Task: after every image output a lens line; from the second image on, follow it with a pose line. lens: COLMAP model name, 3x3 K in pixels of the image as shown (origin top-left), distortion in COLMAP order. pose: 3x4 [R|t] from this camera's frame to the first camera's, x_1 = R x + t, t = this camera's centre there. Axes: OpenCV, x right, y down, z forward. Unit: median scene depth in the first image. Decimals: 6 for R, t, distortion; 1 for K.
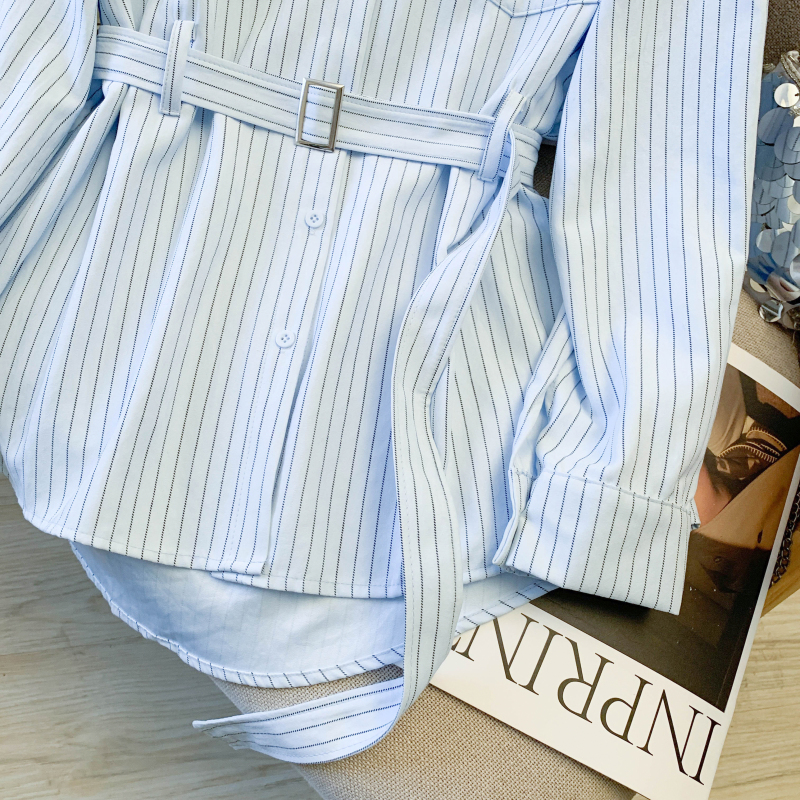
lens RADIAL K [[820.8, 0, 409.7], [0, 820.8, 395.1], [0, 0, 1]] dist [0.075008, -0.145709]
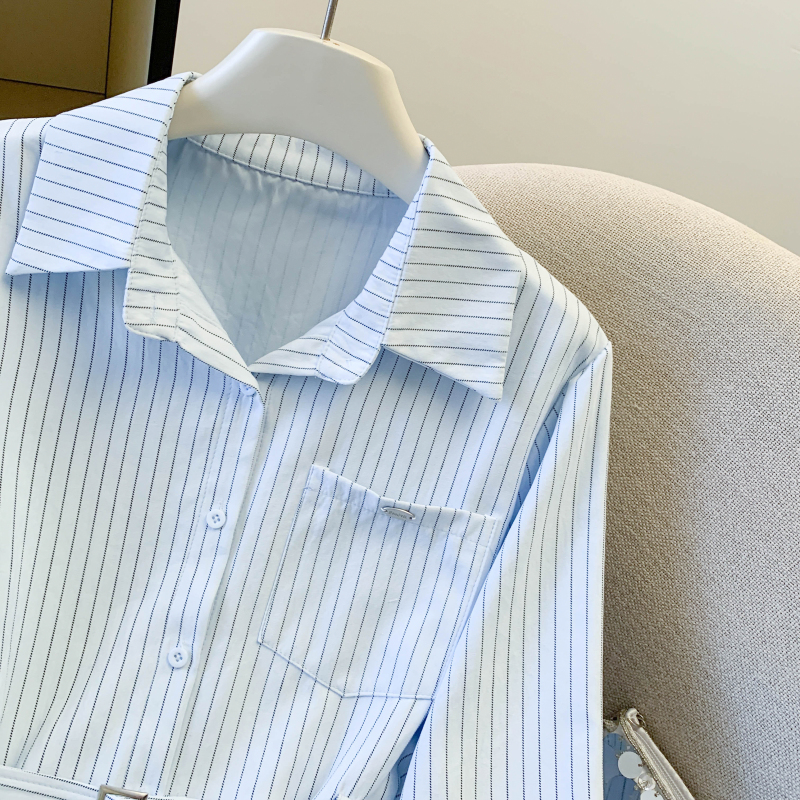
lens RADIAL K [[820.8, 0, 409.7], [0, 820.8, 395.1], [0, 0, 1]] dist [0.075008, -0.145709]
pose [[0.988056, 0.042283, 0.148181, 0.047150], [0.012902, 0.935541, -0.352982, -0.461560], [-0.153555, 0.350677, 0.923822, 0.005561]]
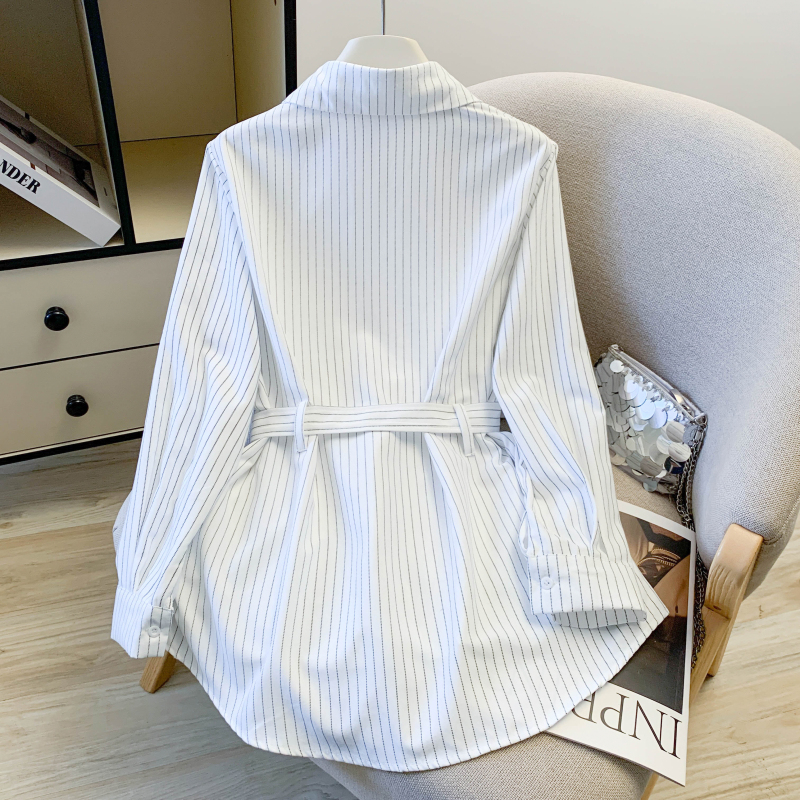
lens RADIAL K [[820.8, 0, 409.7], [0, 820.8, 395.1], [0, 0, 1]] dist [0.075008, -0.145709]
pose [[0.982621, -0.179310, 0.047995, -0.088429], [0.182869, 0.890761, -0.416057, 0.380903], [0.031852, 0.417603, 0.908071, -0.655189]]
